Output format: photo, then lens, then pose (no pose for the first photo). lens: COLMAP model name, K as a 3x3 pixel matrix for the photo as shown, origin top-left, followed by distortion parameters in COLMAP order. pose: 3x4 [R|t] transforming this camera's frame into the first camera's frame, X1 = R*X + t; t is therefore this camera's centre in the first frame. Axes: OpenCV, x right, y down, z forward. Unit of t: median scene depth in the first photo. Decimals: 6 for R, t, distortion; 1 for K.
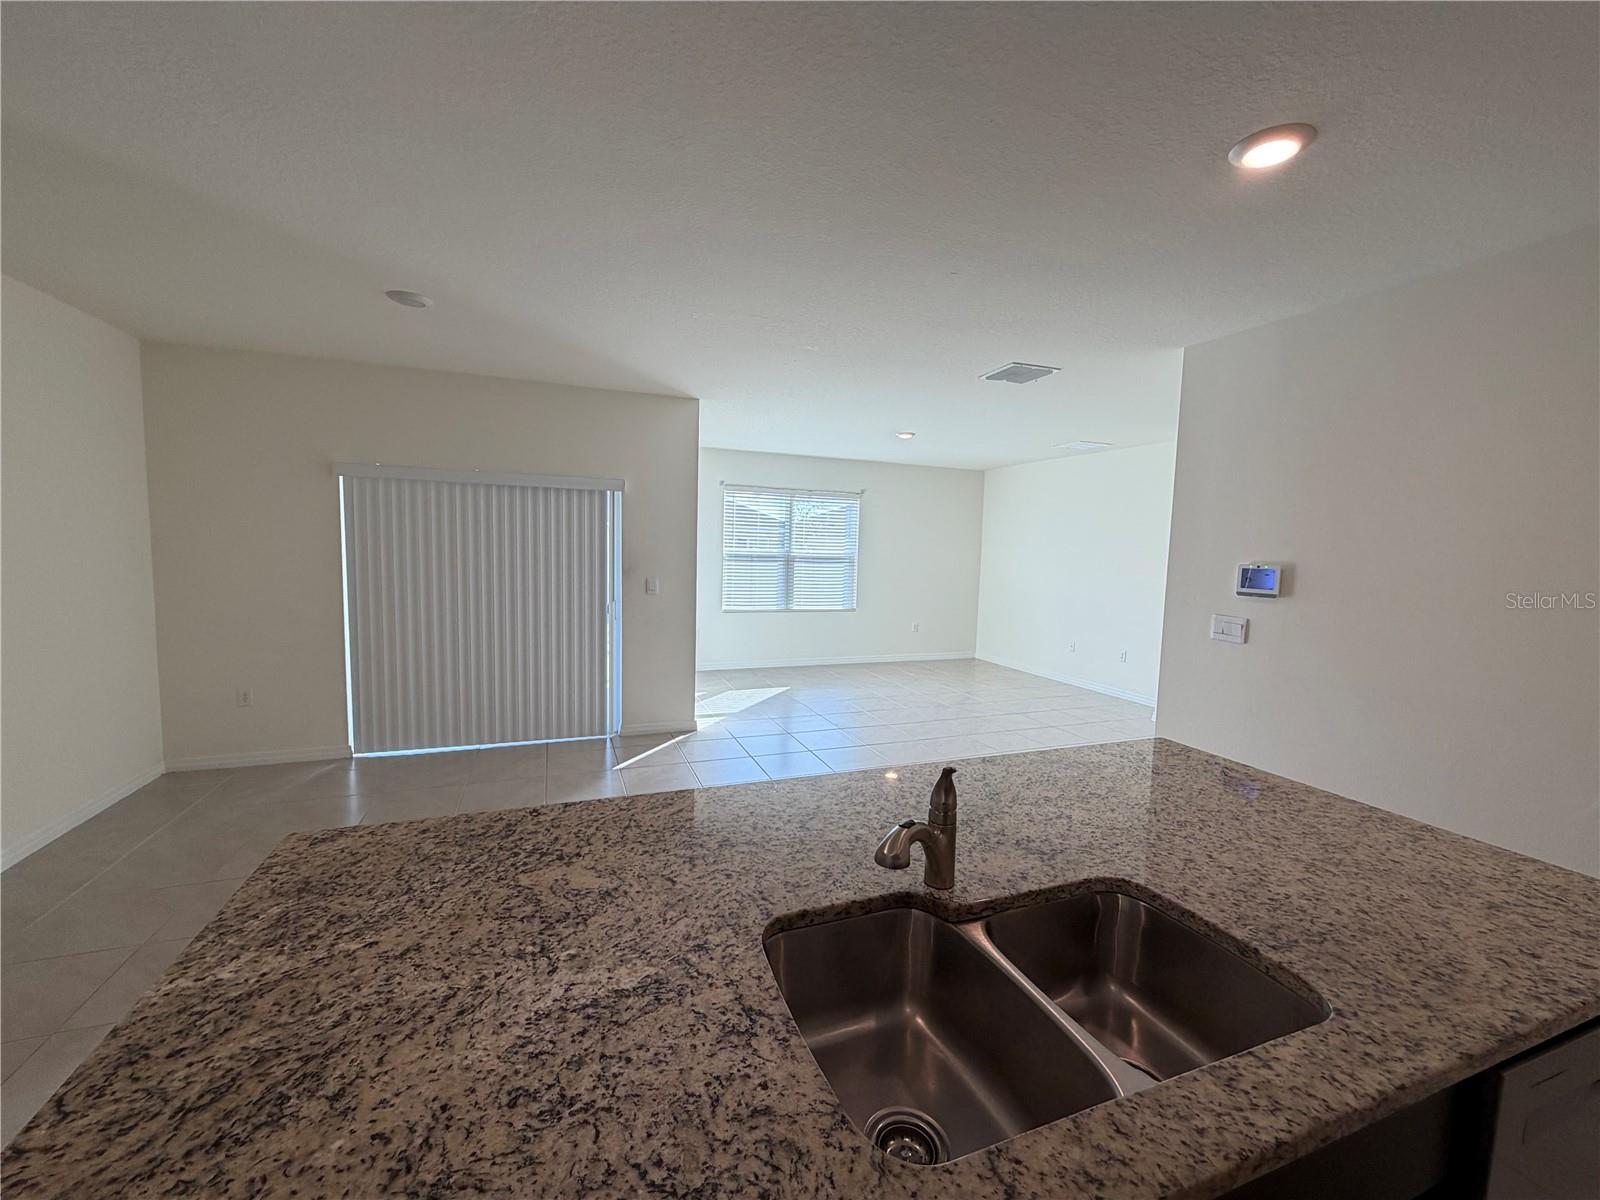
lens RADIAL K [[645.8, 0, 796.7], [0, 645.8, 601.0], [0, 0, 1]] dist [-0.003079, 0.000703]
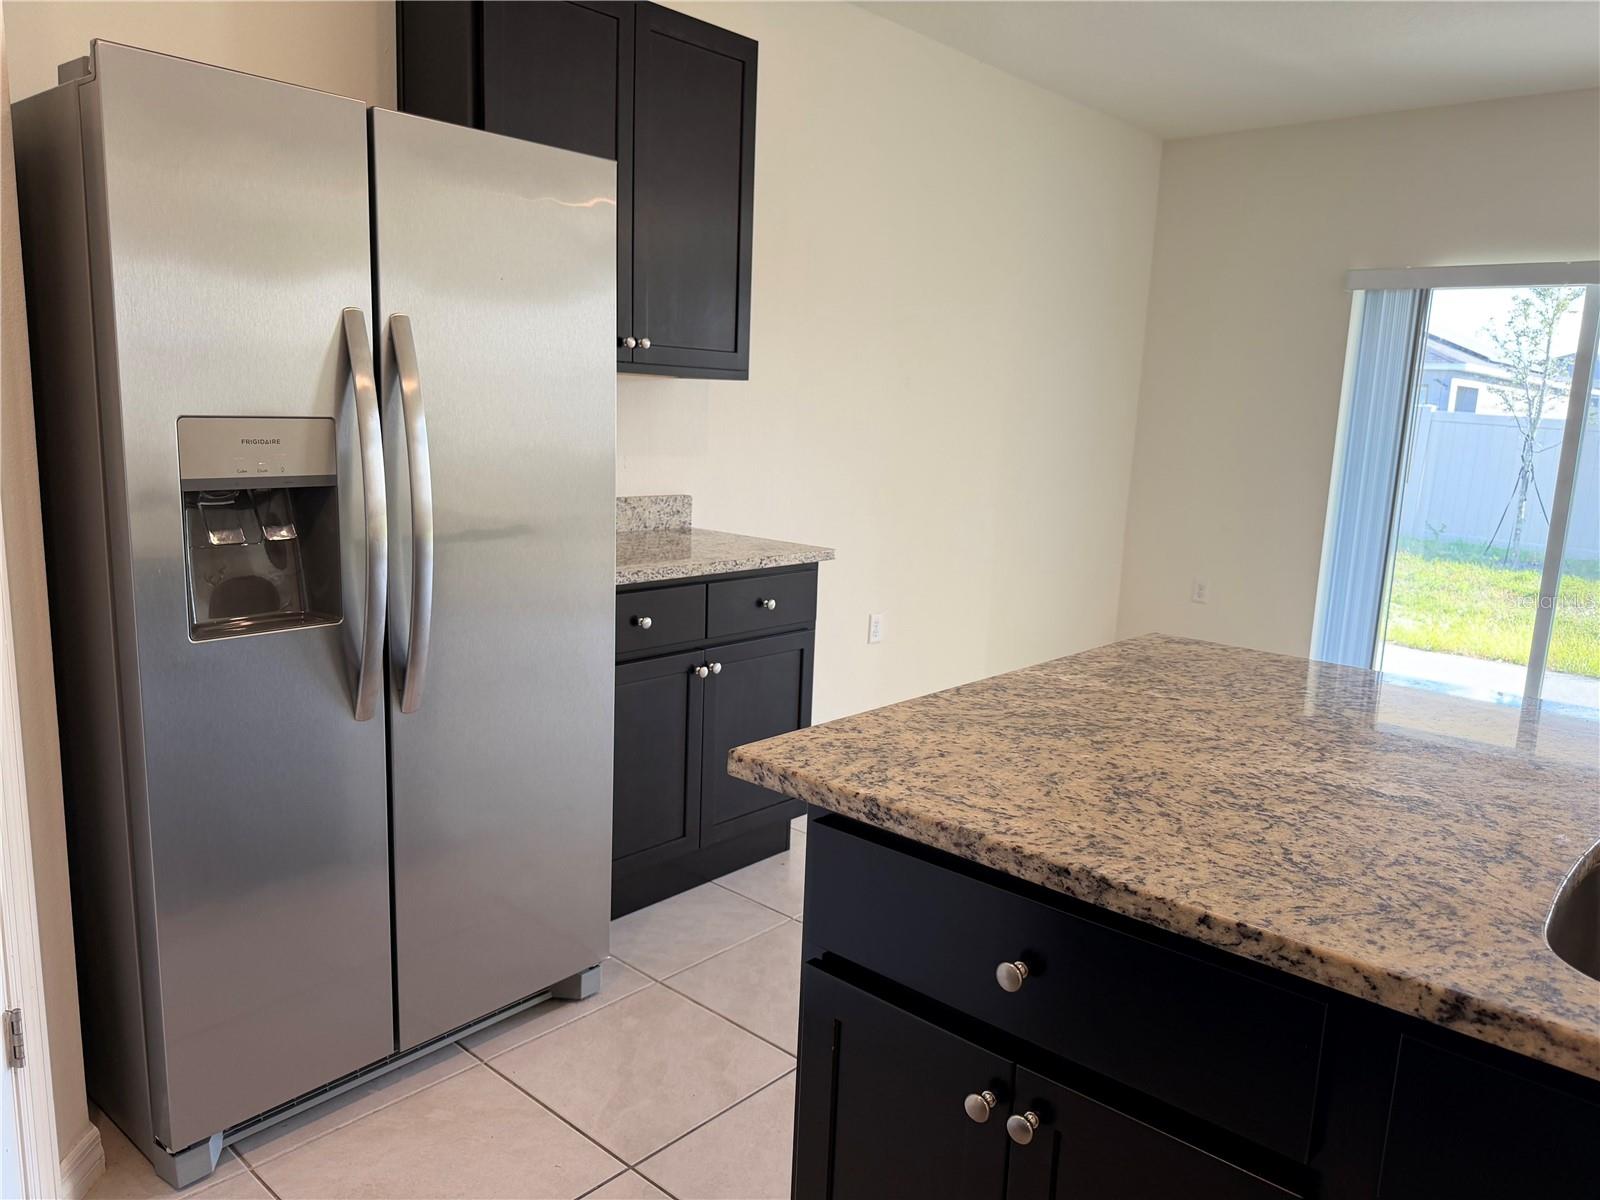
lens RADIAL K [[1157.6, 0, 800.0], [0, 1157.6, 600.0], [0, 0, 1]] dist [-0.009102, -0.006623]
pose [[0.464717, 0.147887, -0.873022, 0.632952], [-0.103287, 0.988277, 0.112430, 0.263576], [0.879415, 0.037923, 0.474543, -0.363391]]
